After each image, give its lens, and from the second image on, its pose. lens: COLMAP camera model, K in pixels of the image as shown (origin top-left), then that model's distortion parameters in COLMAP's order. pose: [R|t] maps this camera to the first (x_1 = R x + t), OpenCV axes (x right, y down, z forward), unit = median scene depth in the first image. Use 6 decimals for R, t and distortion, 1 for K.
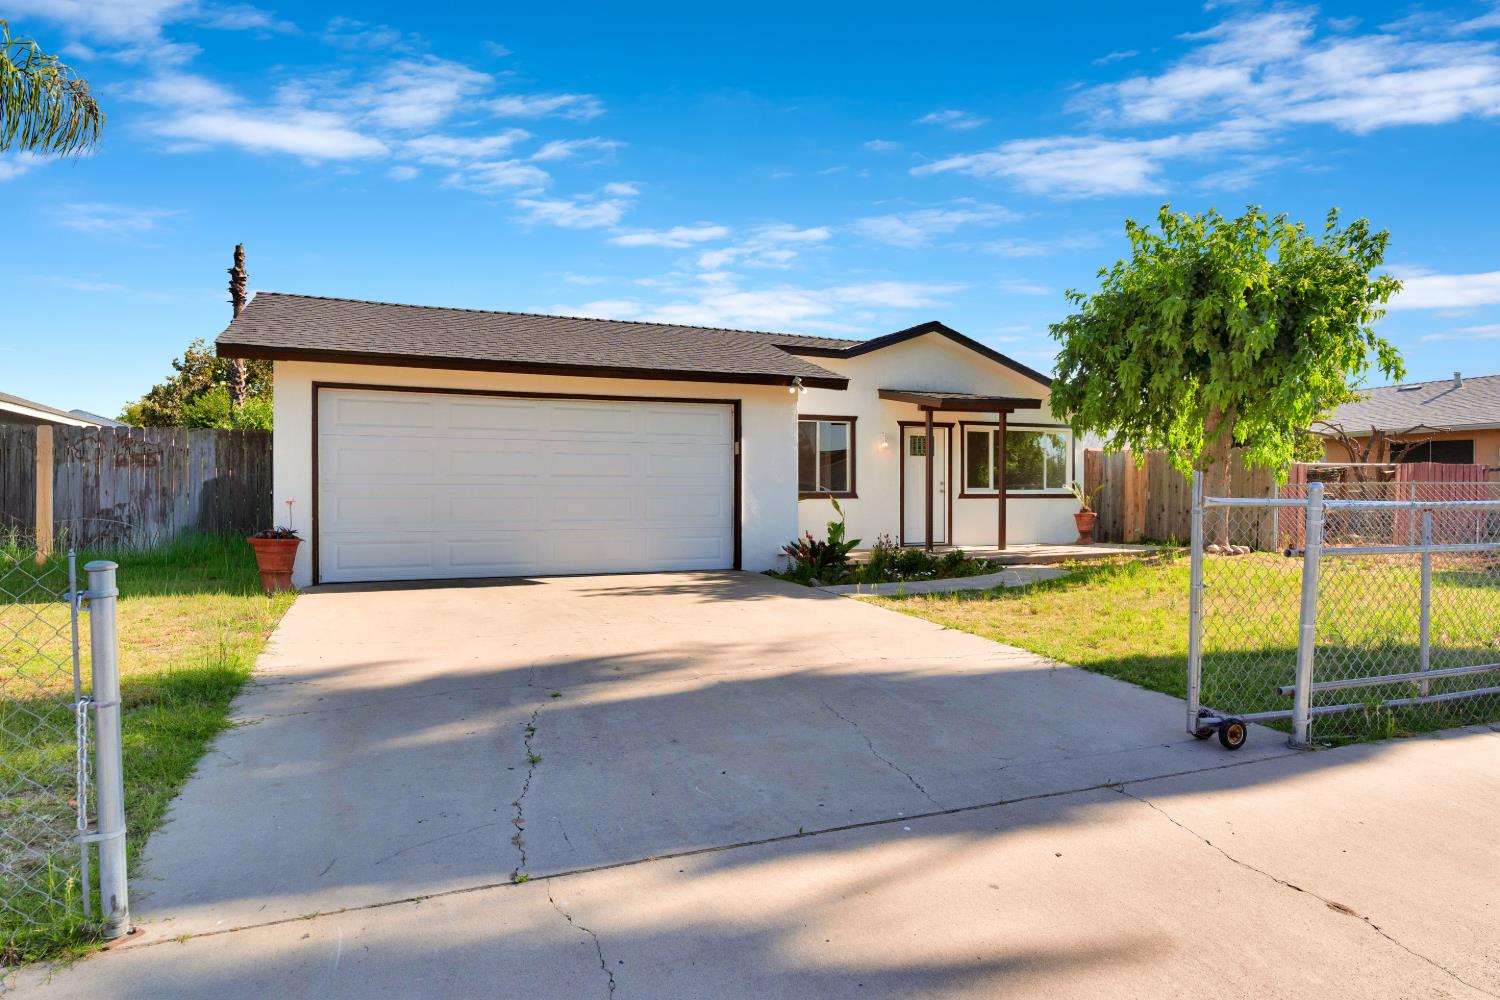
lens RADIAL K [[894.7, 0, 750.0], [0, 894.7, 500.0], [0, 0, 1]] dist [-0.002154, -0.000109]
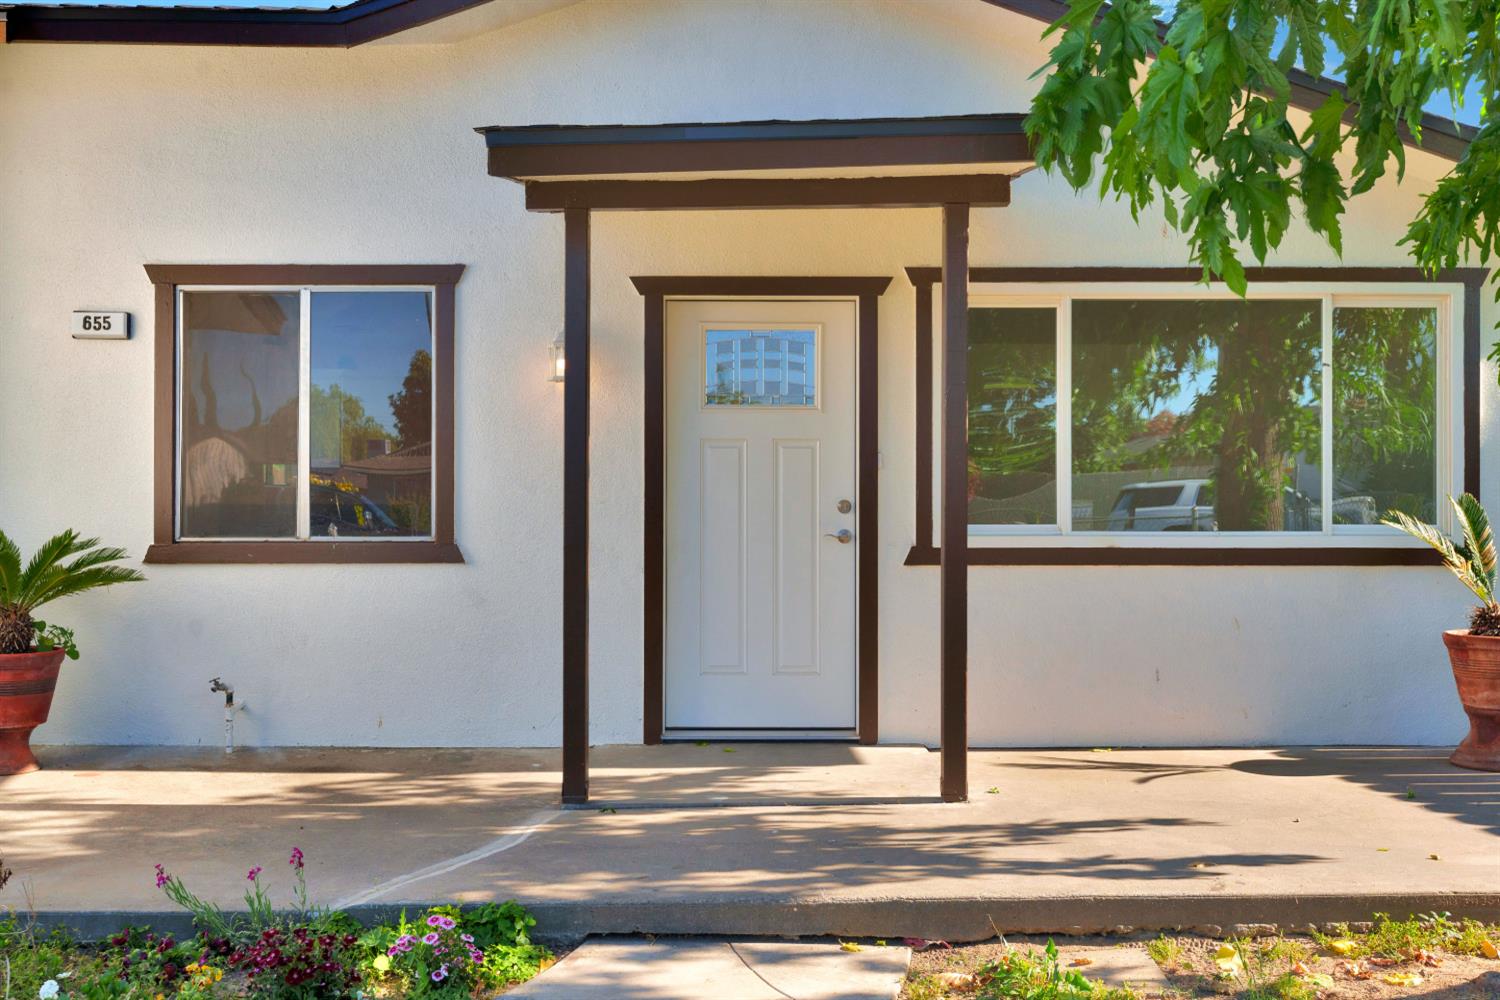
lens RADIAL K [[1419.4, 0, 750.0], [0, 1419.4, 500.0], [0, 0, 1]] dist [0.035235, -0.003287]
pose [[0.919109, 0.001054, -0.394002, 0.379509], [-0.003482, 0.999979, -0.005448, -0.019406], [0.393988, 0.006379, 0.919093, 0.641935]]
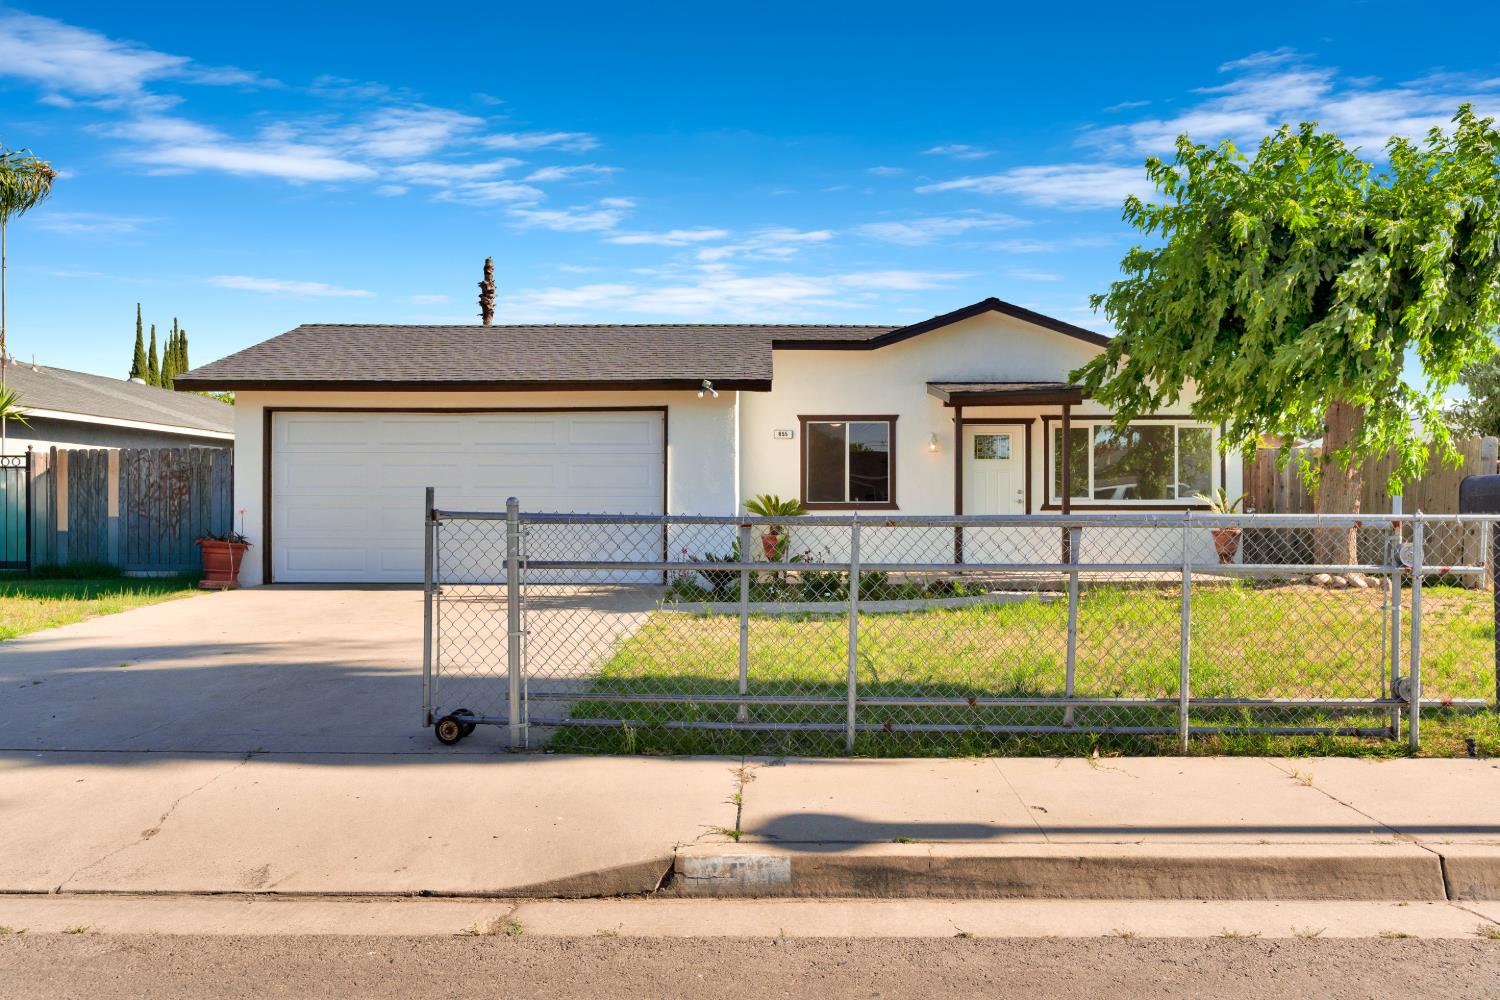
lens RADIAL K [[1093.0, 0, 750.0], [0, 1093.0, 500.0], [0, 0, 1]] dist [0.002413, -0.000704]
pose [[0.911820, -0.000874, -0.410590, 0.428541], [-0.002797, 0.999961, -0.008341, -0.002240], [0.410582, 0.008754, 0.911782, -0.017542]]
